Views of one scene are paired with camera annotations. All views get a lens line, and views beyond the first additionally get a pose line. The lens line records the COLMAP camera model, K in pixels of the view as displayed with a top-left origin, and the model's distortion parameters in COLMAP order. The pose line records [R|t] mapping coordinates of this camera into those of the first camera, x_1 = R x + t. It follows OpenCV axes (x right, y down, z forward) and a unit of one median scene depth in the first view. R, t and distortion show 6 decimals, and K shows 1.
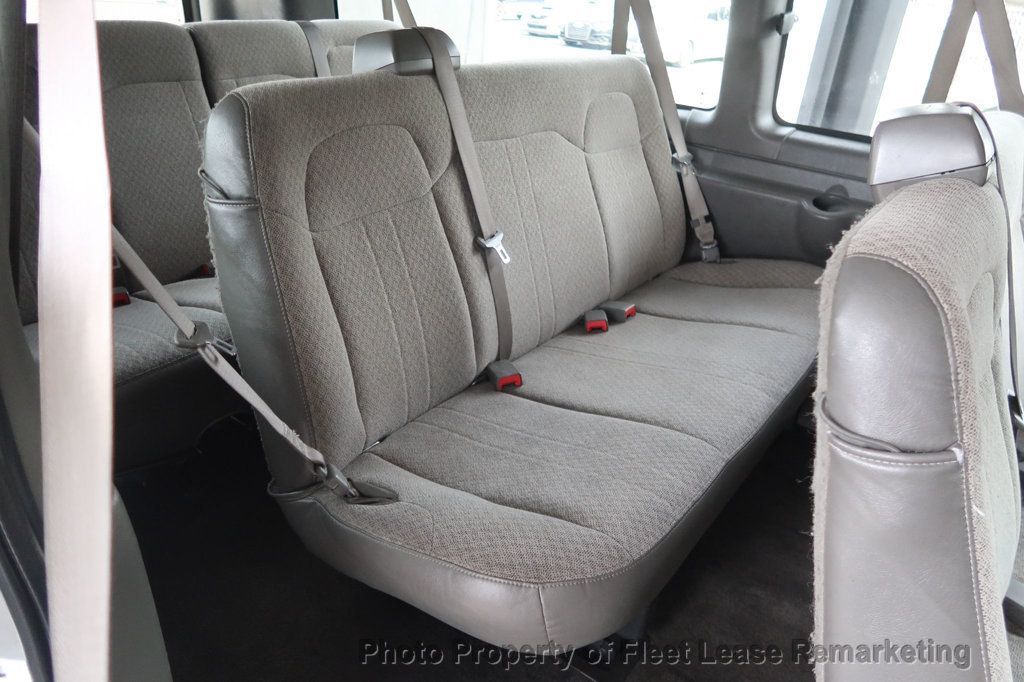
lens RADIAL K [[706.4, 0, 513.9], [0, 706.4, 341.4], [0, 0, 1]] dist [-0.029049, 0.014728]
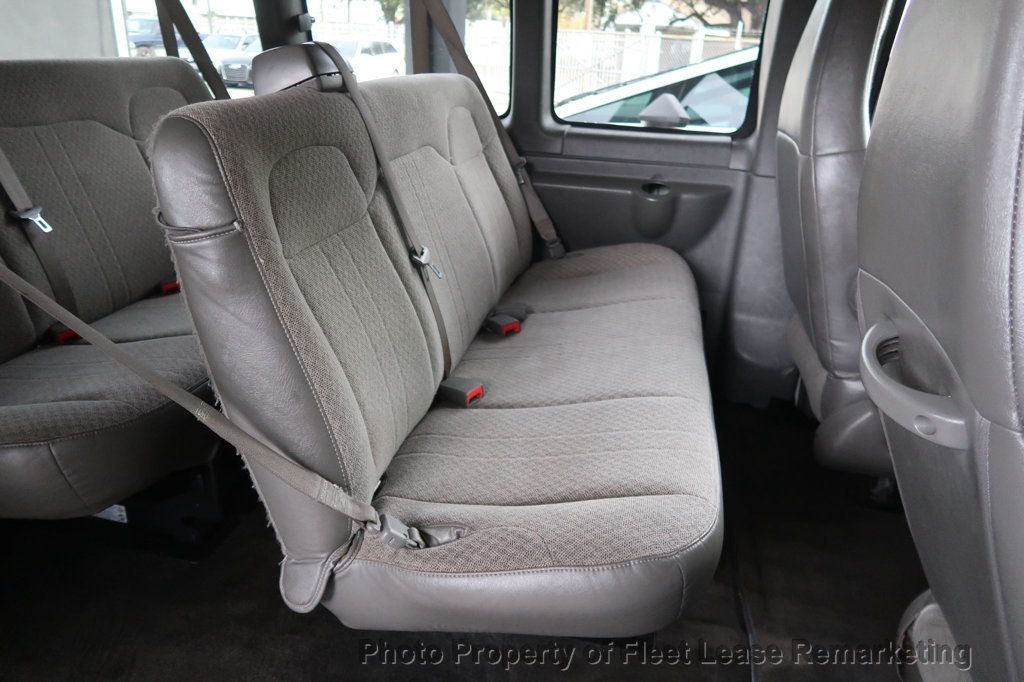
lens RADIAL K [[706.4, 0, 510.2], [0, 706.4, 335.8], [0, 0, 1]] dist [-0.029049, 0.014728]
pose [[0.910731, -0.187583, 0.367941, 0.229532], [0.206988, 0.978249, -0.013611, 0.226790], [-0.357385, 0.088556, 0.929749, -0.280001]]
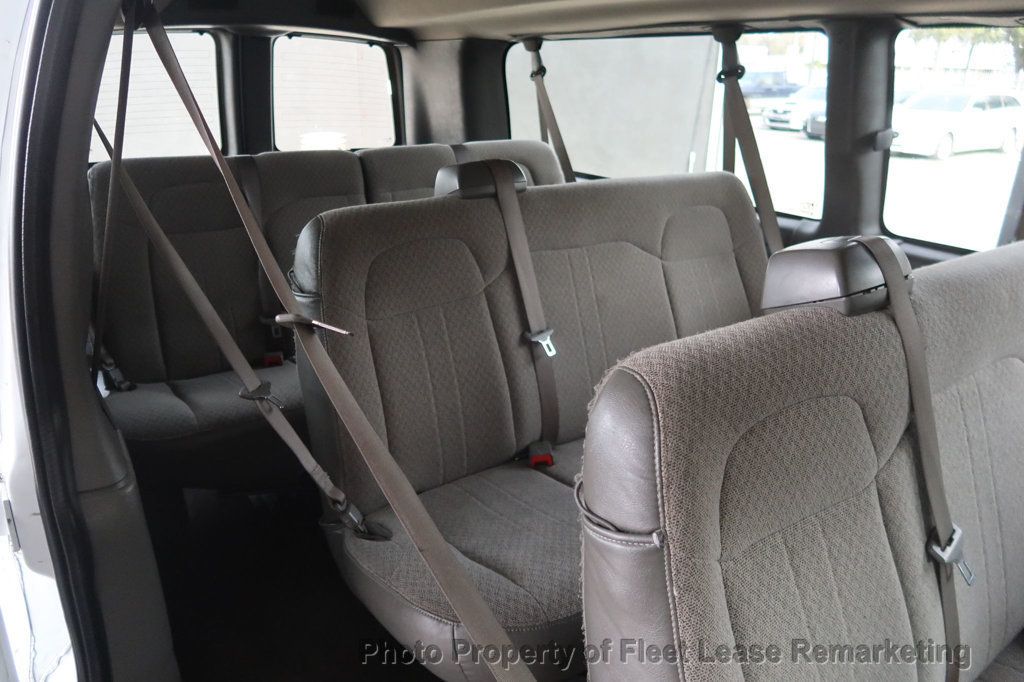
lens RADIAL K [[706.4, 0, 509.9], [0, 706.4, 343.5], [0, 0, 1]] dist [-0.029049, 0.014728]
pose [[0.945088, 0.067855, -0.319694, 0.309208], [-0.105218, 0.989300, -0.101070, -0.008820], [0.309415, 0.129157, 0.942115, -0.104961]]
